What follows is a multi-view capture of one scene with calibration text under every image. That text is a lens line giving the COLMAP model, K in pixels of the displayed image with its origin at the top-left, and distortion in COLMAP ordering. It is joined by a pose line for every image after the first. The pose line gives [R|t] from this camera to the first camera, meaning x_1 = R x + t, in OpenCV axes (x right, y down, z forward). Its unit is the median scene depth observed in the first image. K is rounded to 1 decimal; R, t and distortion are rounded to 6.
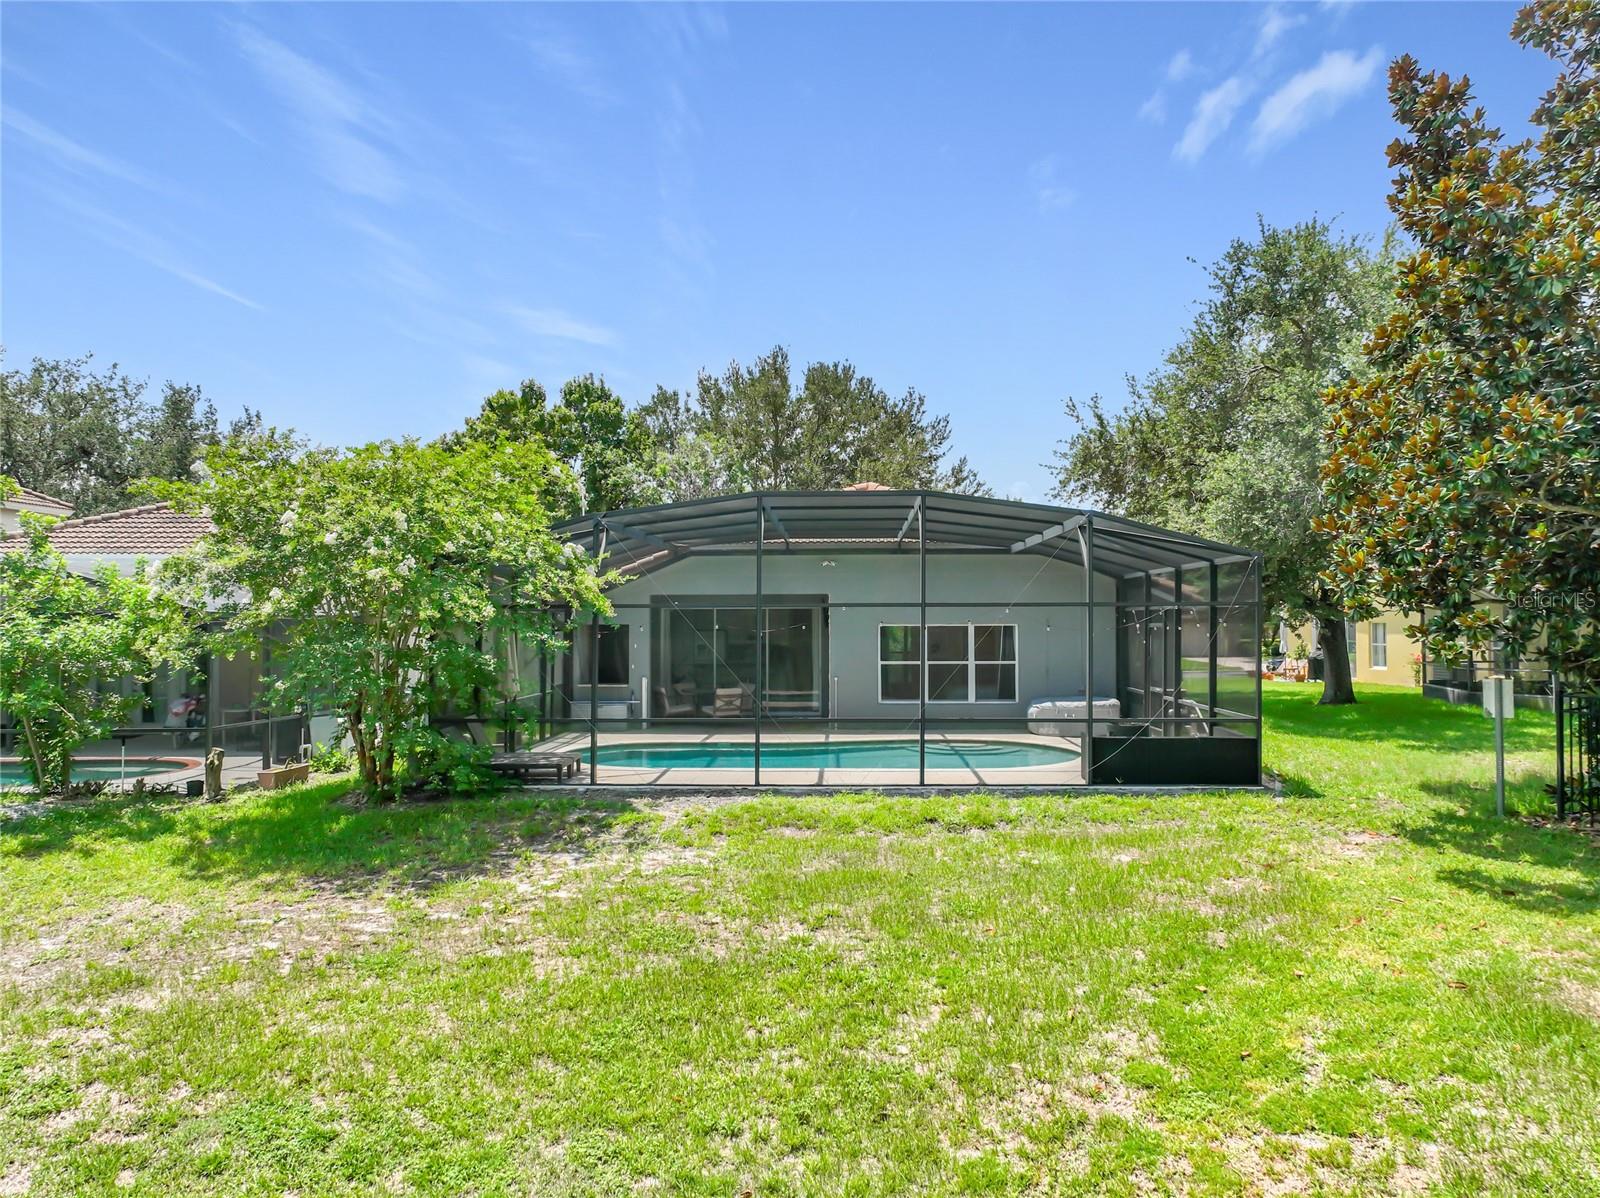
lens RADIAL K [[1118.4, 0, 799.6], [0, 1118.4, 599.1], [0, 0, 1]] dist [-0.006417, 0.023033]
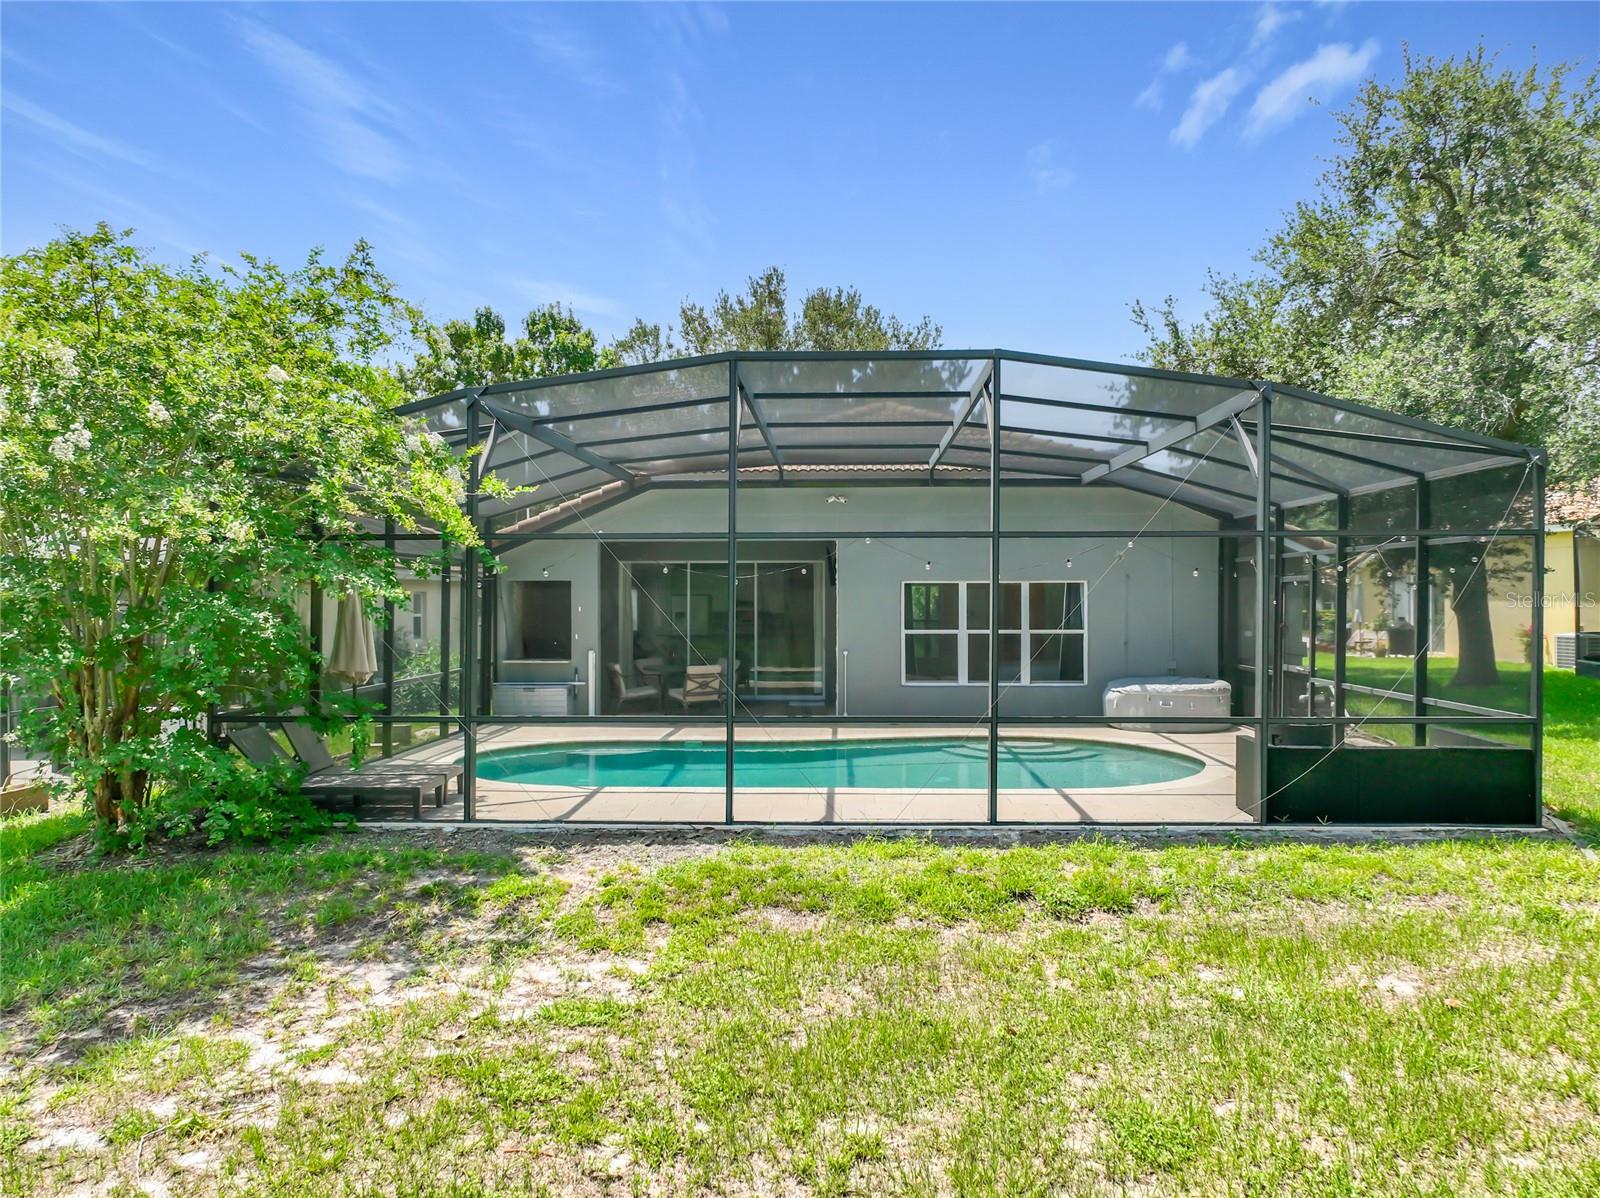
lens RADIAL K [[1118.4, 0, 799.6], [0, 1118.4, 599.1], [0, 0, 1]] dist [-0.006417, 0.023033]
pose [[0.999998, 0.001148, 0.001888, 0.000065], [-0.001192, 0.999729, 0.023231, 0.017539], [-0.001861, -0.023233, 0.999728, 0.248574]]
